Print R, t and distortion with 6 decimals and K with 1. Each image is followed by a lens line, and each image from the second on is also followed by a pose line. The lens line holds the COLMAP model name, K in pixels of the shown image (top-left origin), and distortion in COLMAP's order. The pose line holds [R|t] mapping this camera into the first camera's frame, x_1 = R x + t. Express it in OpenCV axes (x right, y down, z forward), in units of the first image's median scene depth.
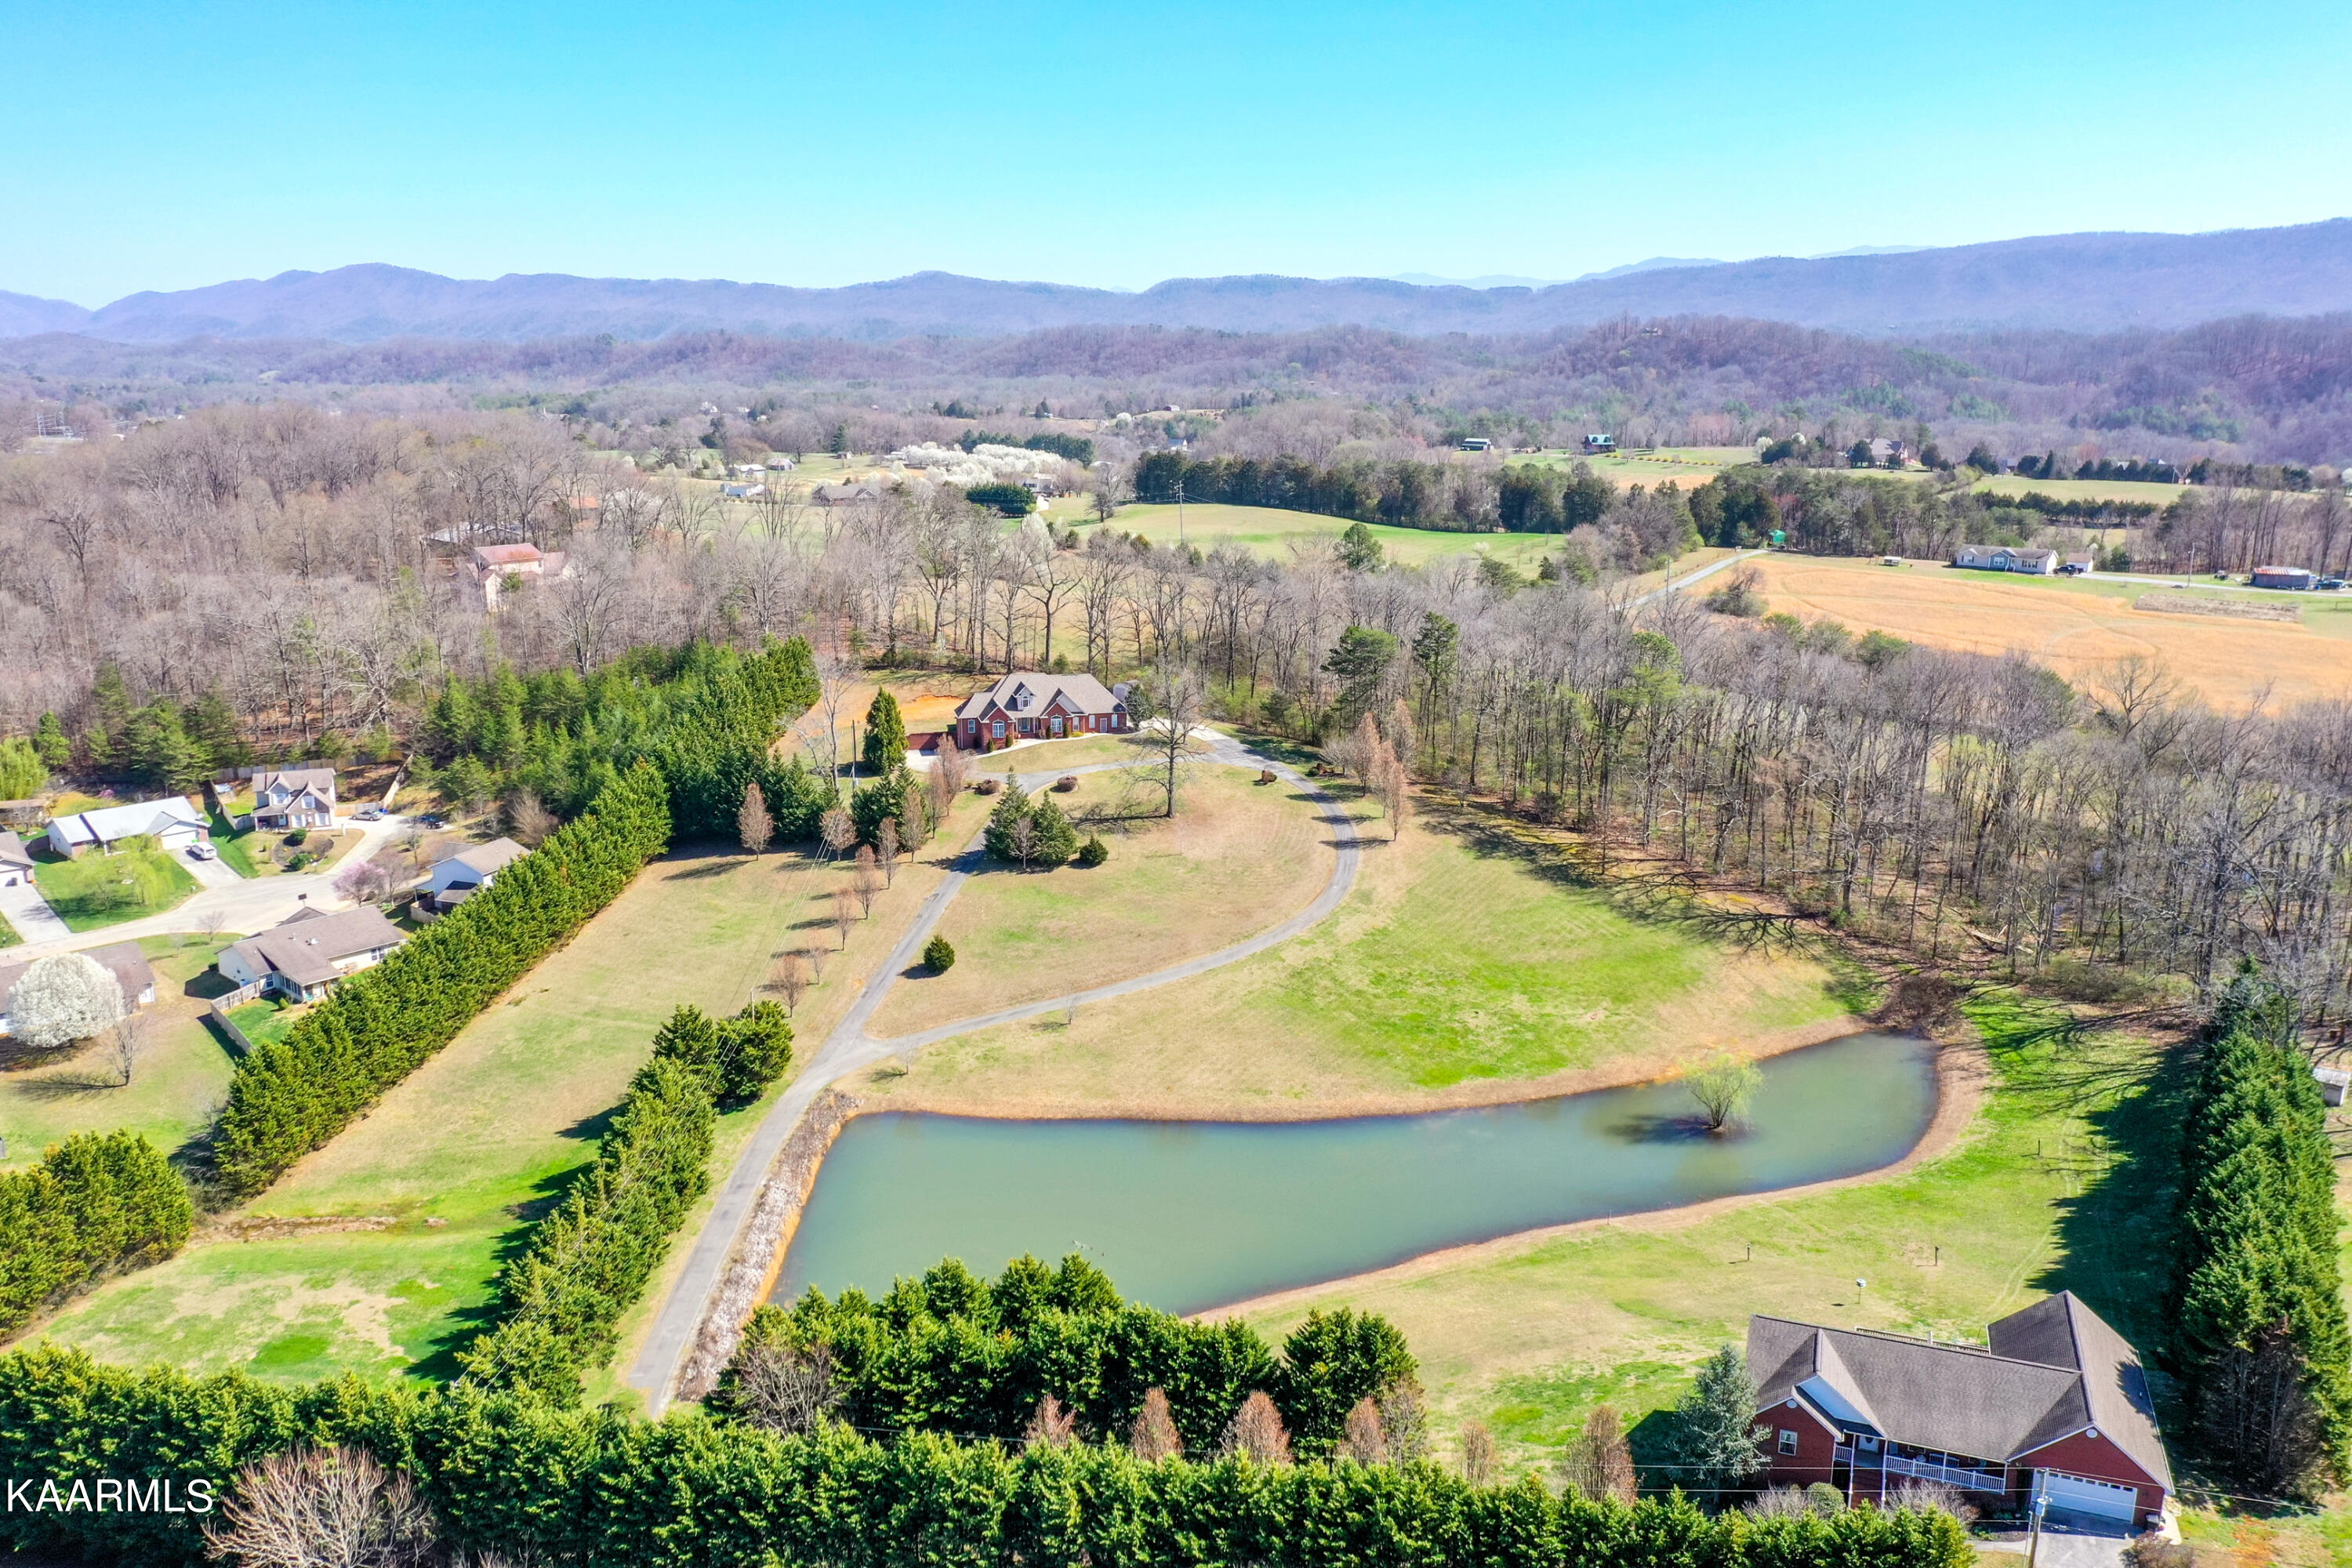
lens RADIAL K [[1878.0, 0, 1185.4], [0, 1878.0, 786.8], [0, 0, 1]] dist [0.012651, -0.002776]
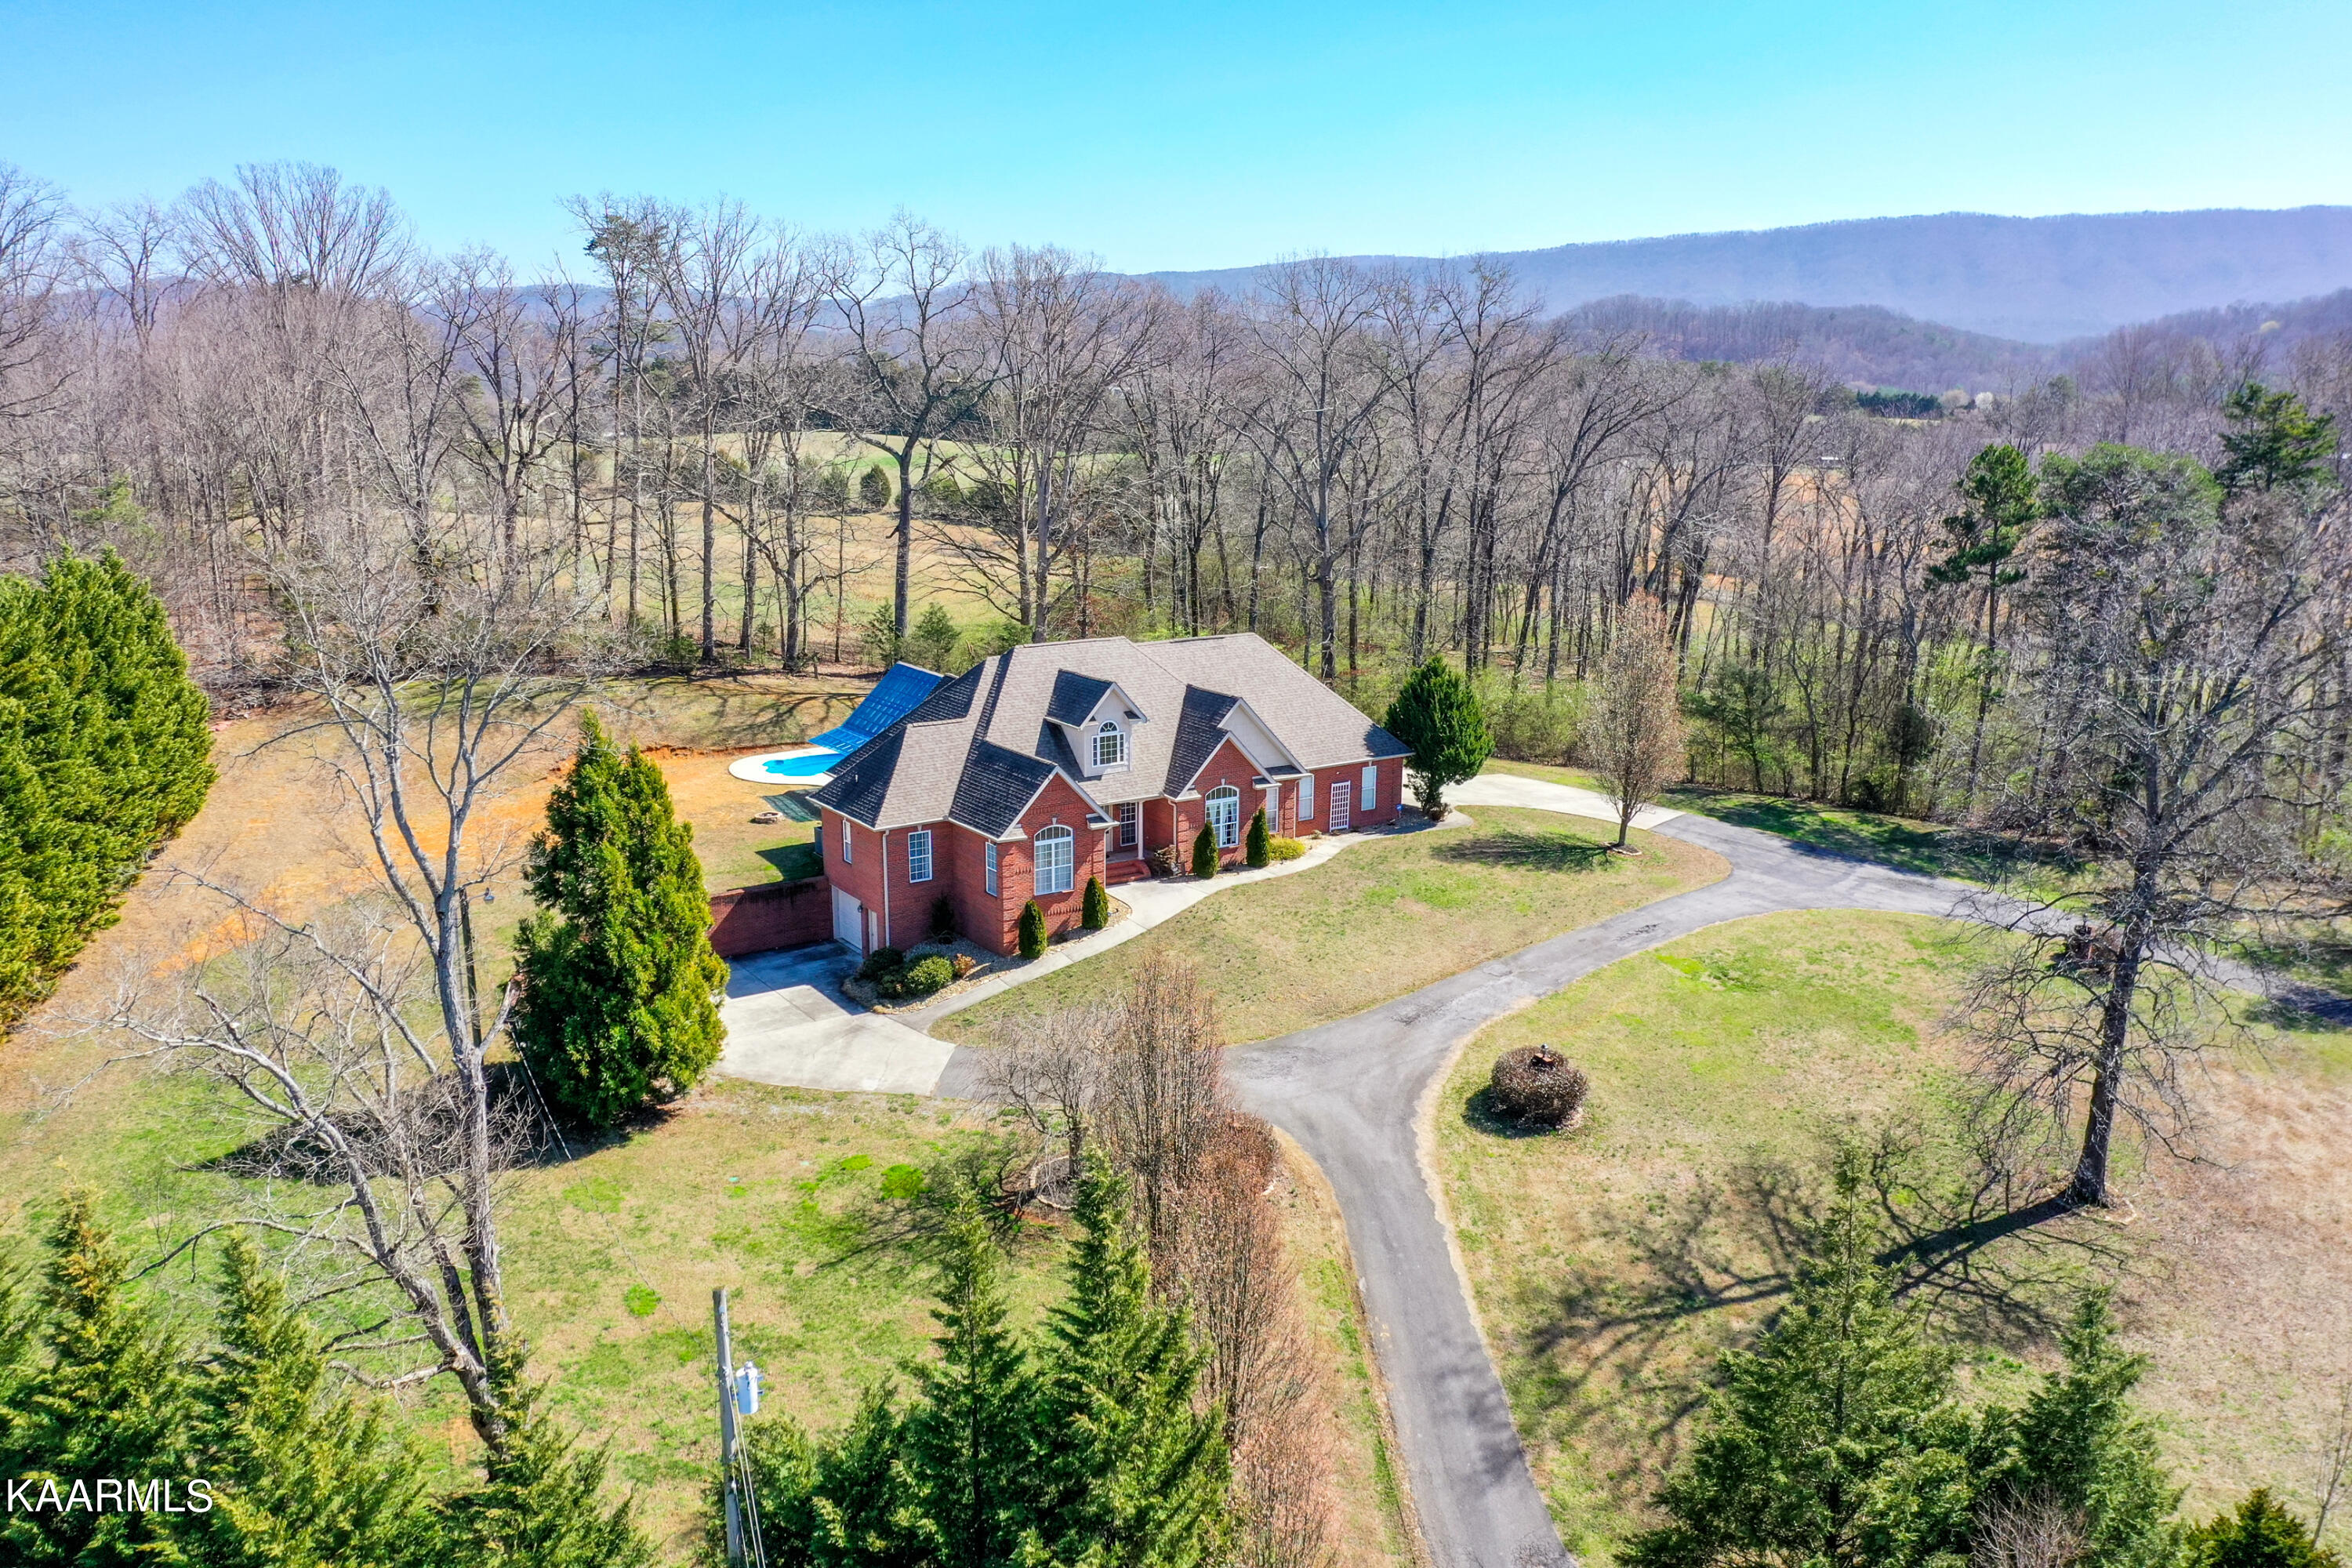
lens RADIAL K [[1878.0, 0, 1160.6], [0, 1878.0, 777.2], [0, 0, 1]] dist [0.012651, -0.002776]
pose [[0.942200, -0.079072, 0.325588, -0.166625], [0.084722, 0.996400, -0.003187, -0.039691], [-0.324164, 0.030587, 0.945506, 0.758633]]
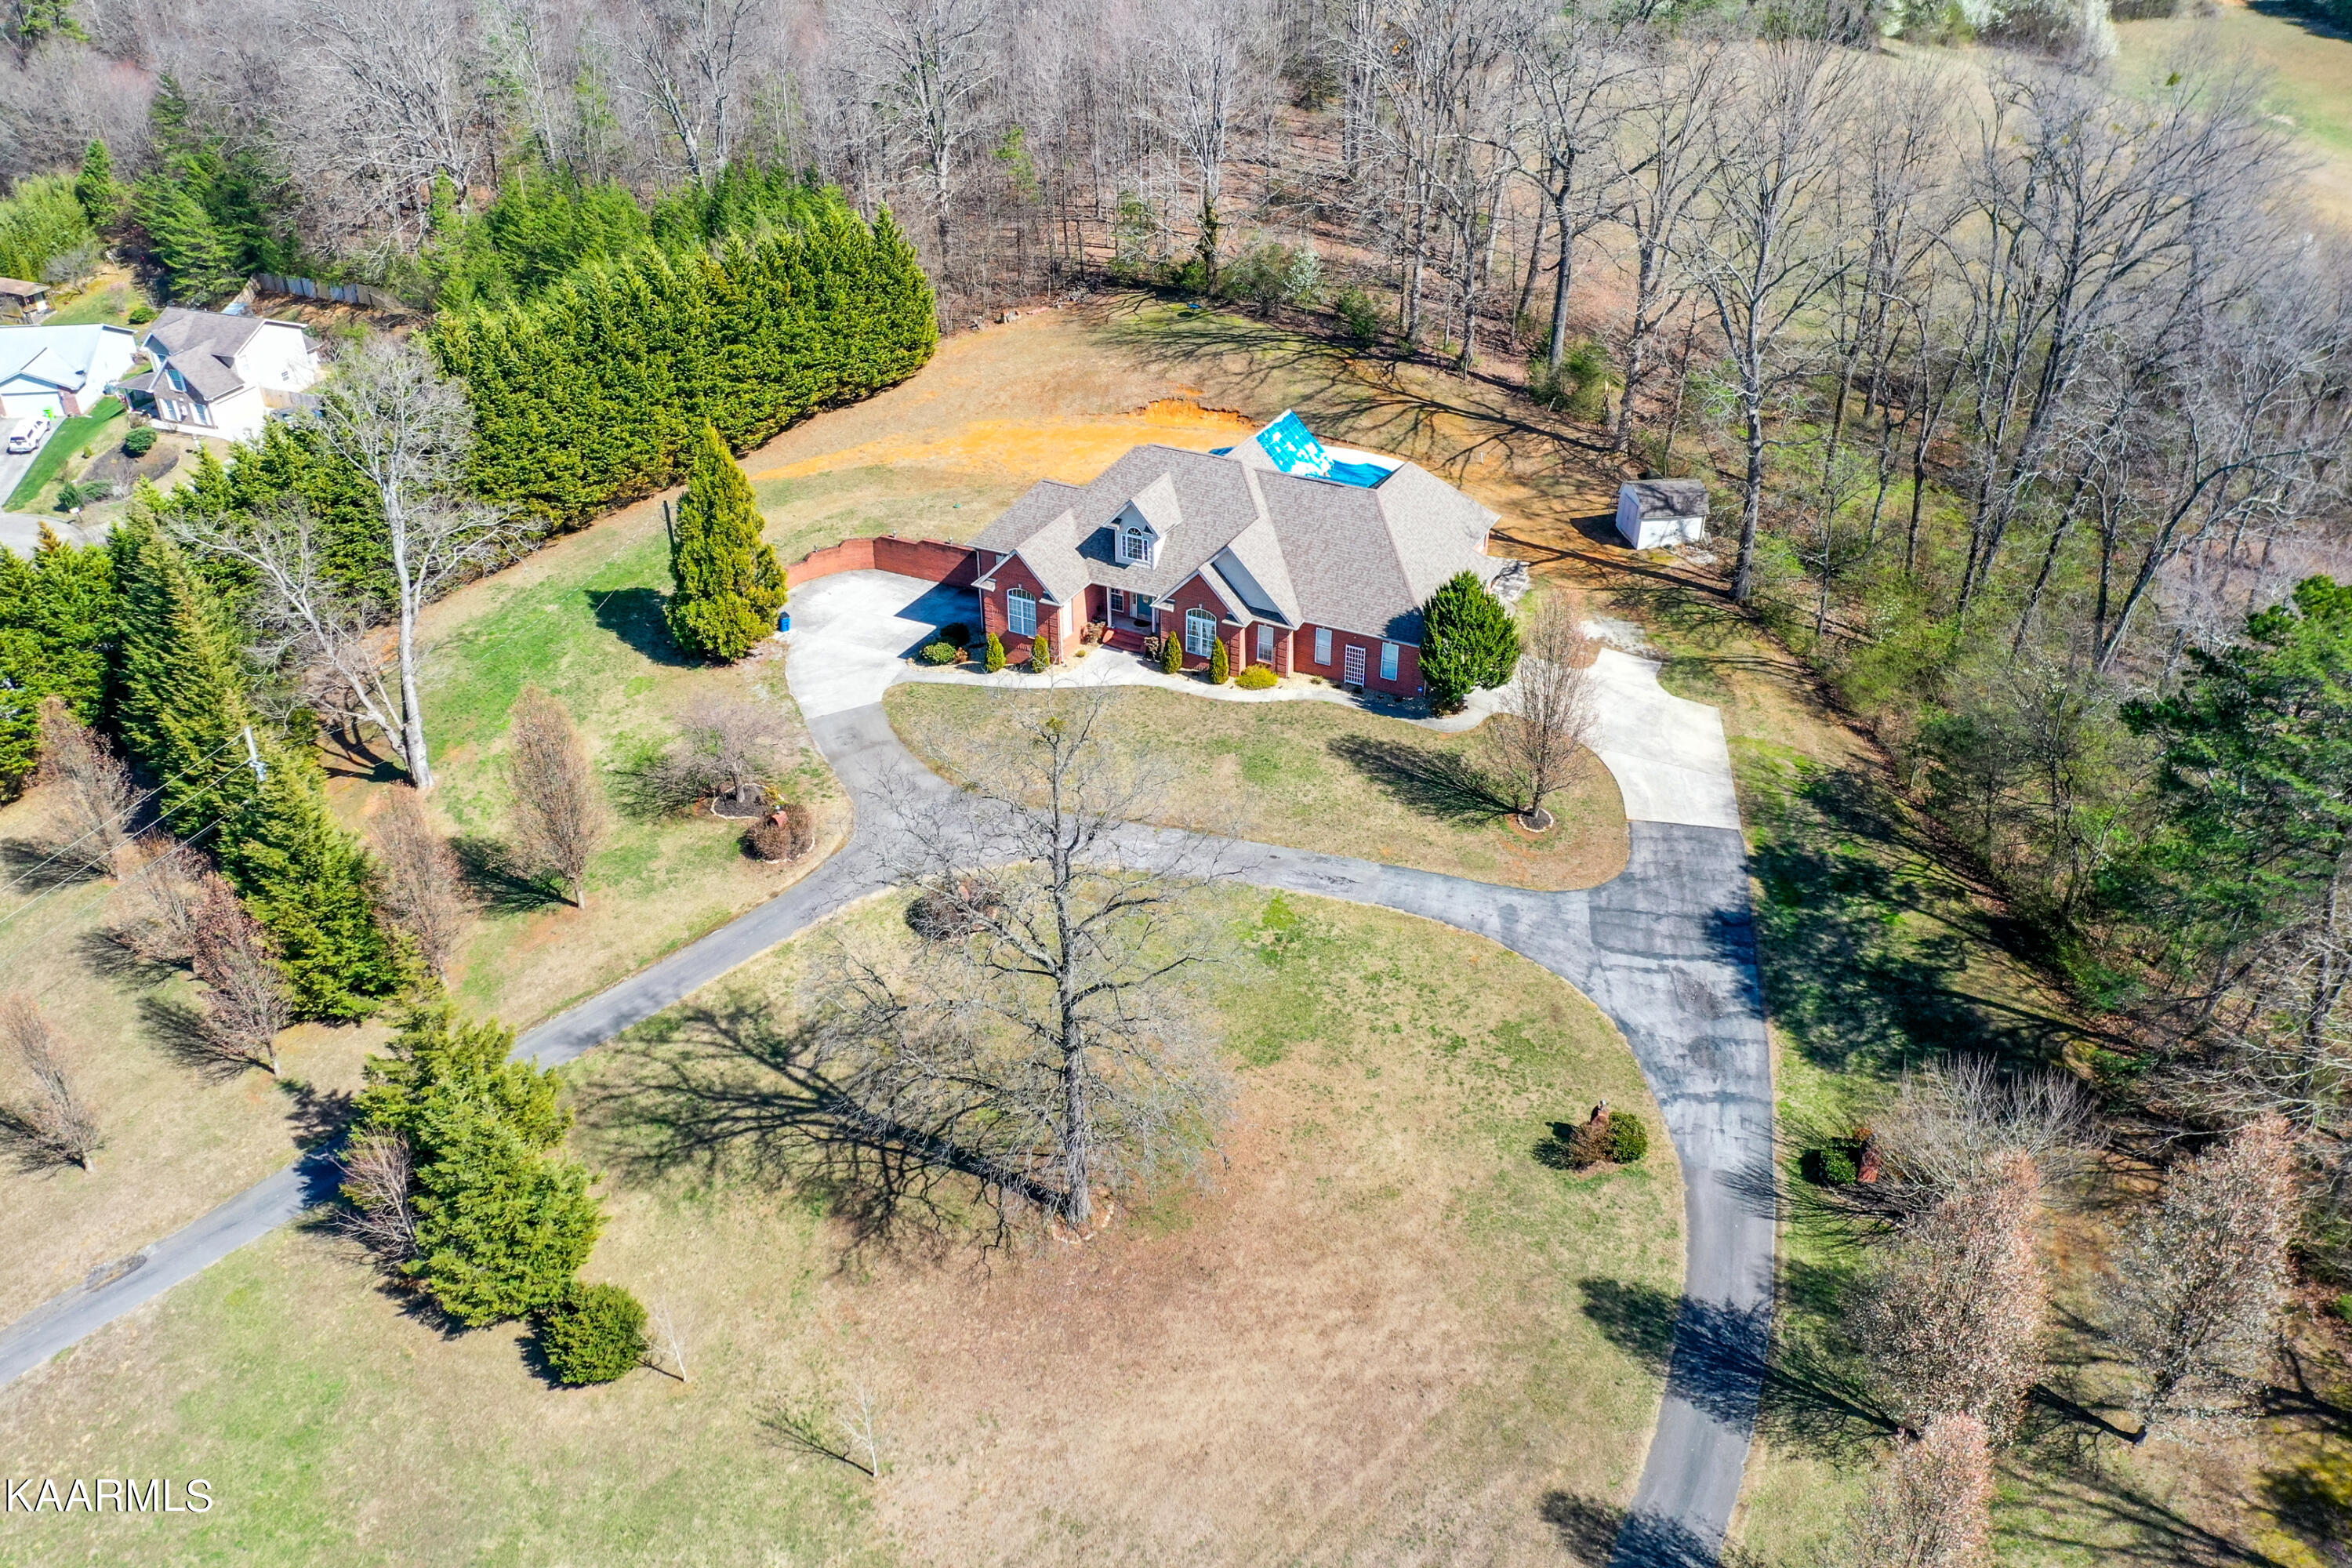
lens RADIAL K [[1878.0, 0, 1167.4], [0, 1878.0, 783.0], [0, 0, 1]] dist [0.012651, -0.002776]
pose [[0.760470, 0.331883, -0.558157, 0.120767], [-0.141671, 0.923620, 0.356167, -0.127260], [0.633731, -0.191779, 0.749404, 0.756012]]
